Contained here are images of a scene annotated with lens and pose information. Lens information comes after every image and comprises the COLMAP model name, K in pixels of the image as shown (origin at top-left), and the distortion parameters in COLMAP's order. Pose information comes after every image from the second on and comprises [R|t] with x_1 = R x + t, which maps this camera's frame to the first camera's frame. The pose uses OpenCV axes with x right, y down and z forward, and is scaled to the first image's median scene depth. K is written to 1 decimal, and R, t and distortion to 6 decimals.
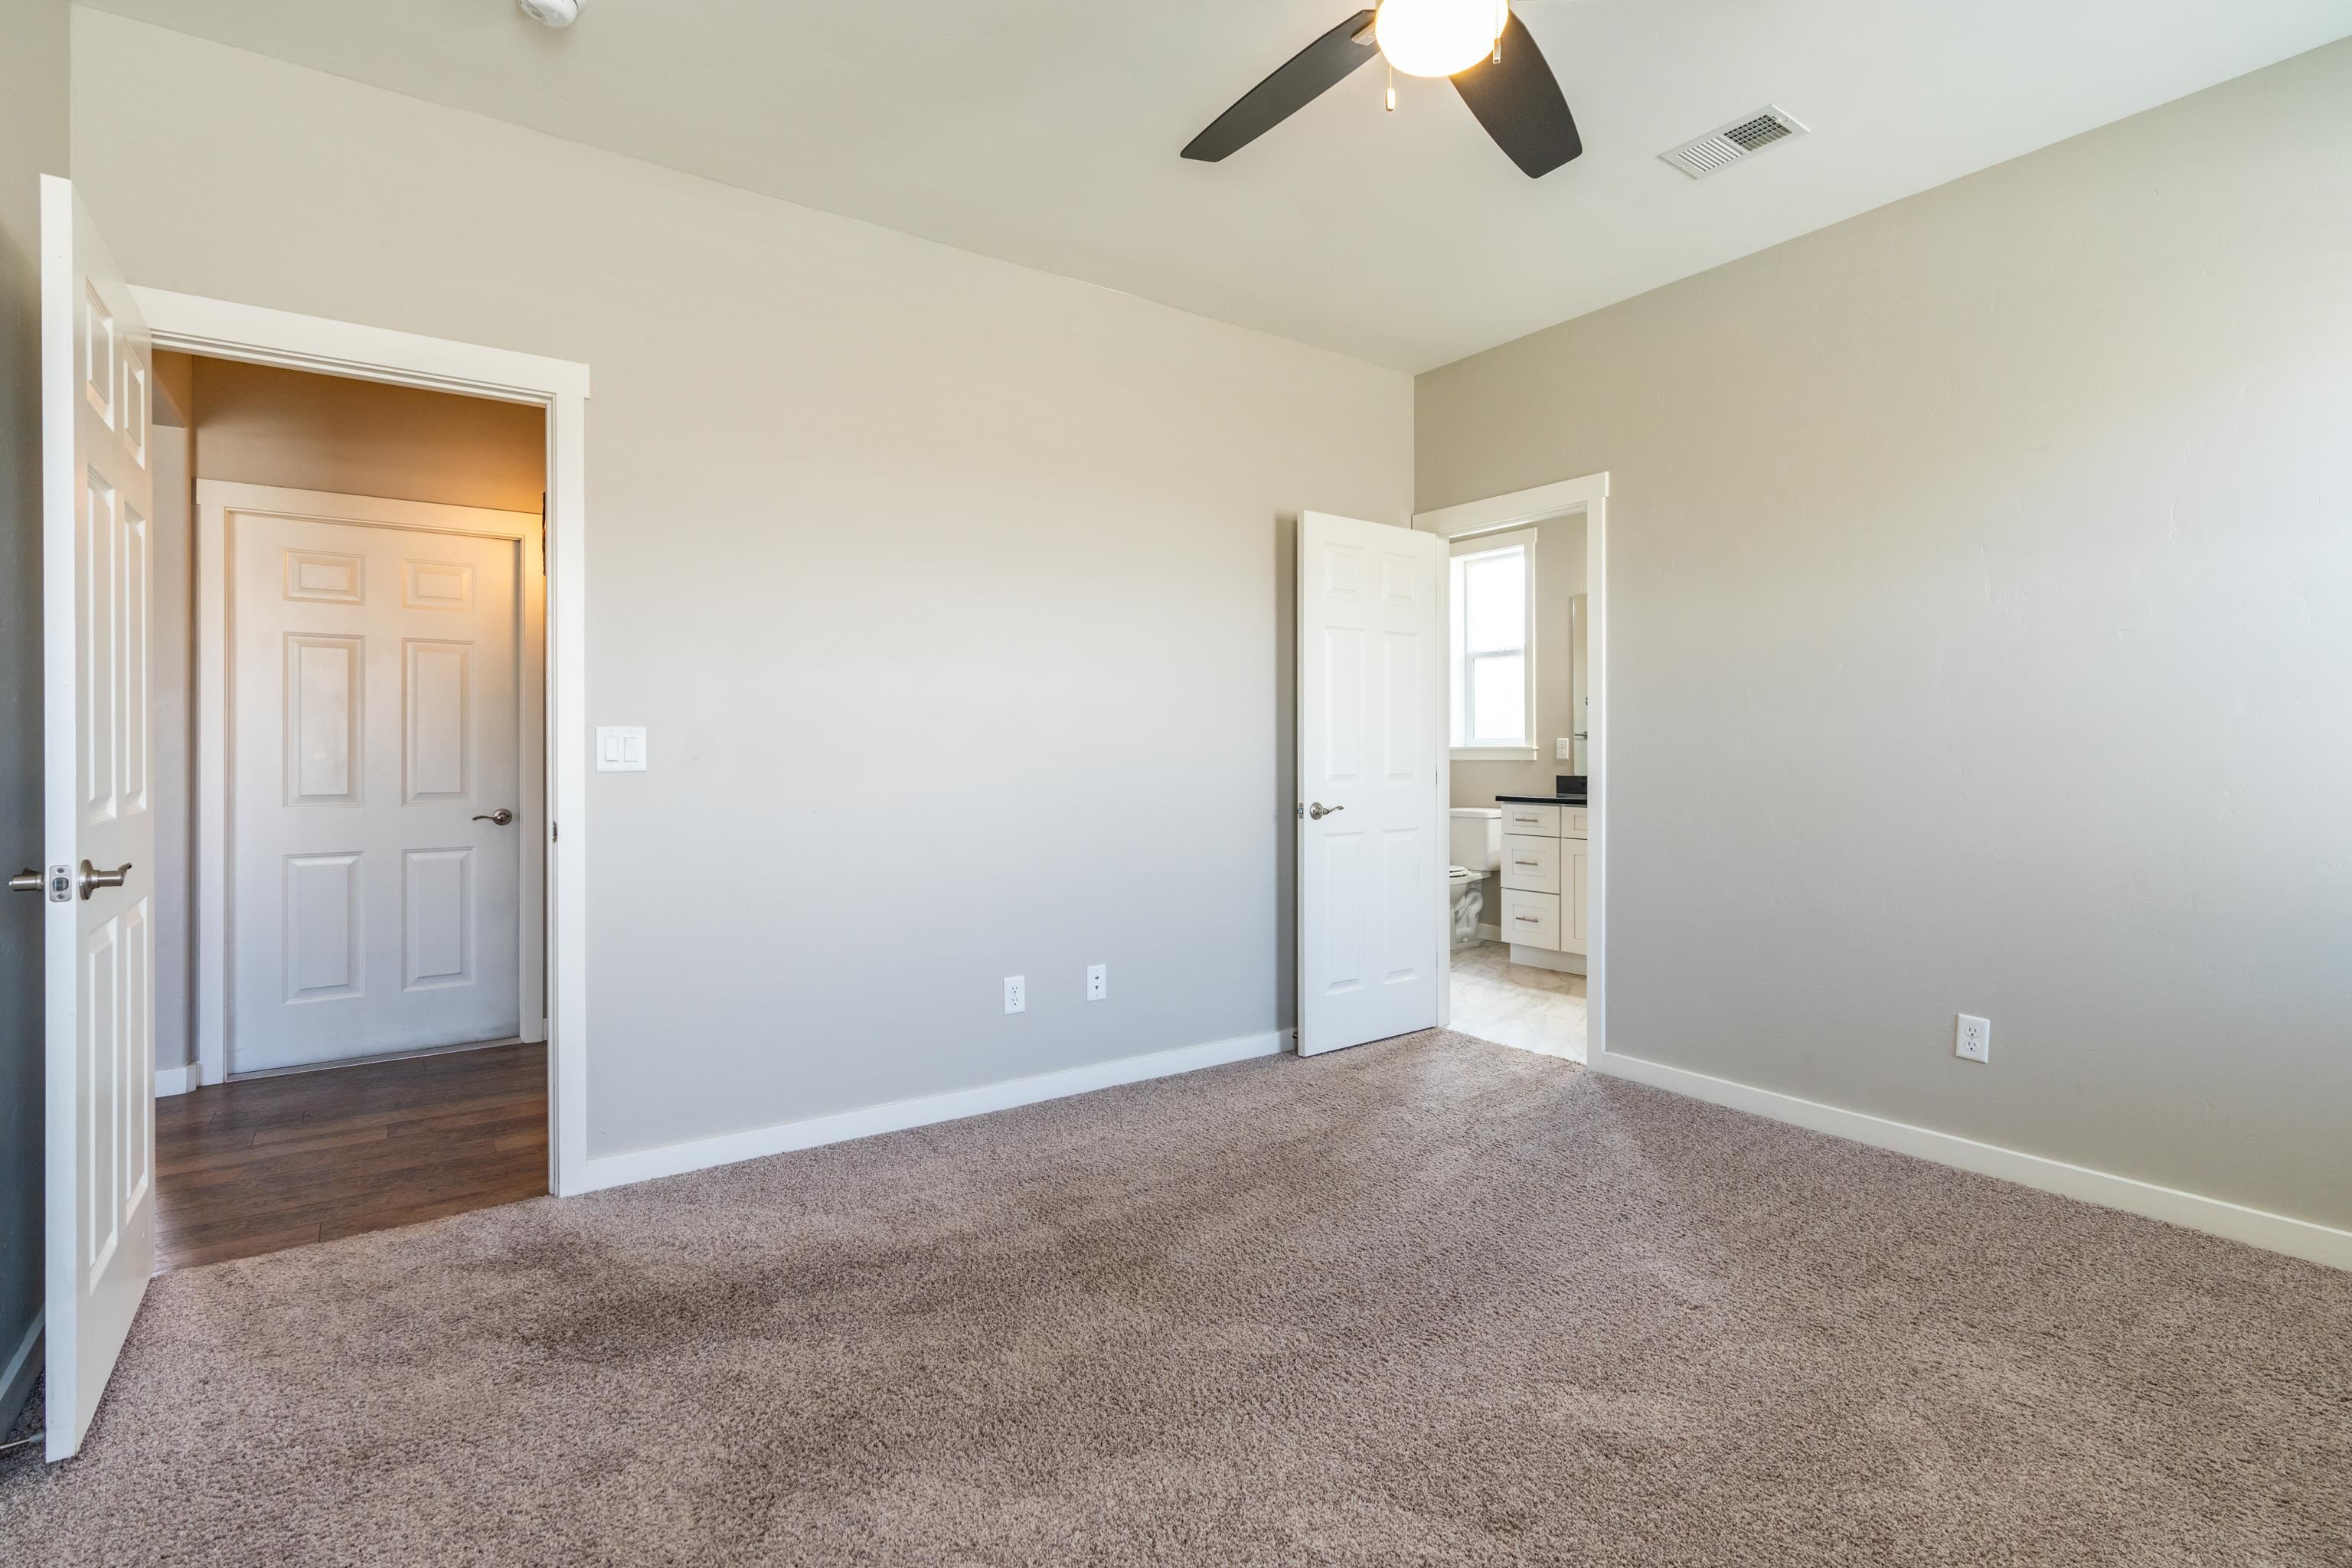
lens RADIAL K [[1102.6, 0, 1196.7], [0, 1102.6, 781.5], [0, 0, 1]] dist [0.000960, -0.000621]
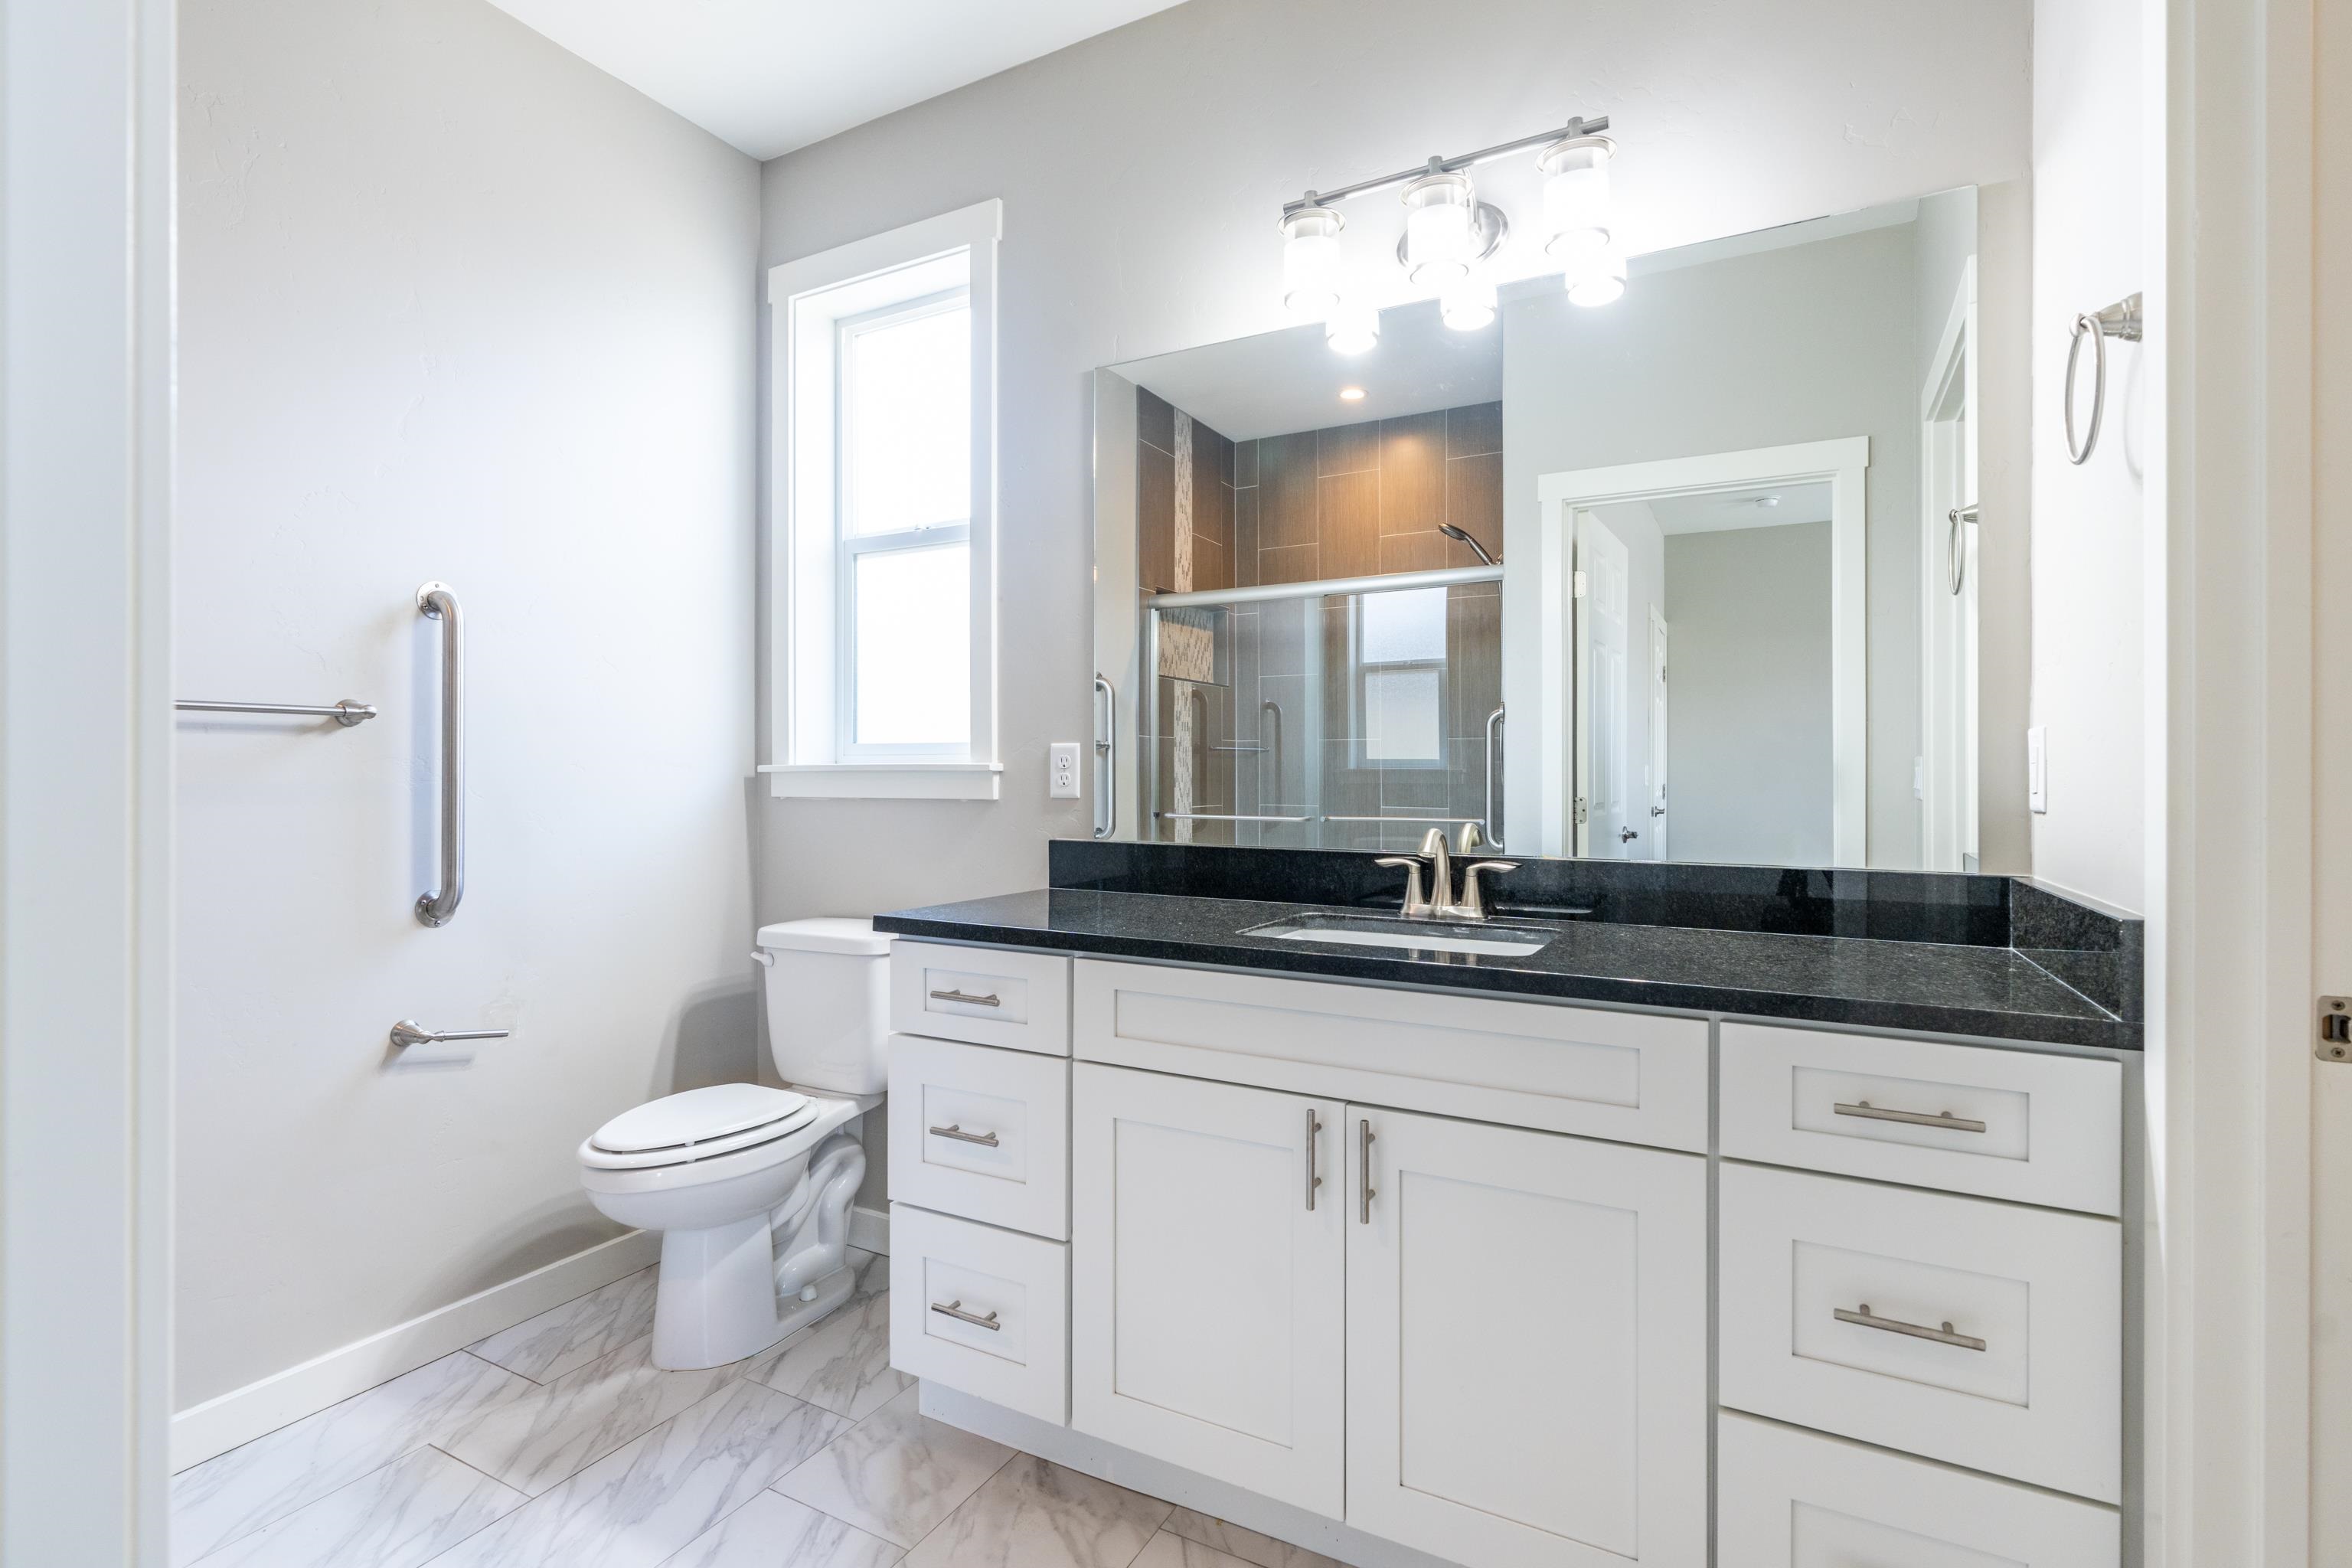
lens RADIAL K [[1102.6, 0, 1161.3], [0, 1102.6, 801.9], [0, 0, 1]] dist [0.000960, -0.000621]
pose [[0.907878, 0.007337, 0.419170, 0.197015], [0.001748, 0.999772, -0.021284, -0.010080], [-0.419230, 0.020056, 0.907658, 0.622631]]
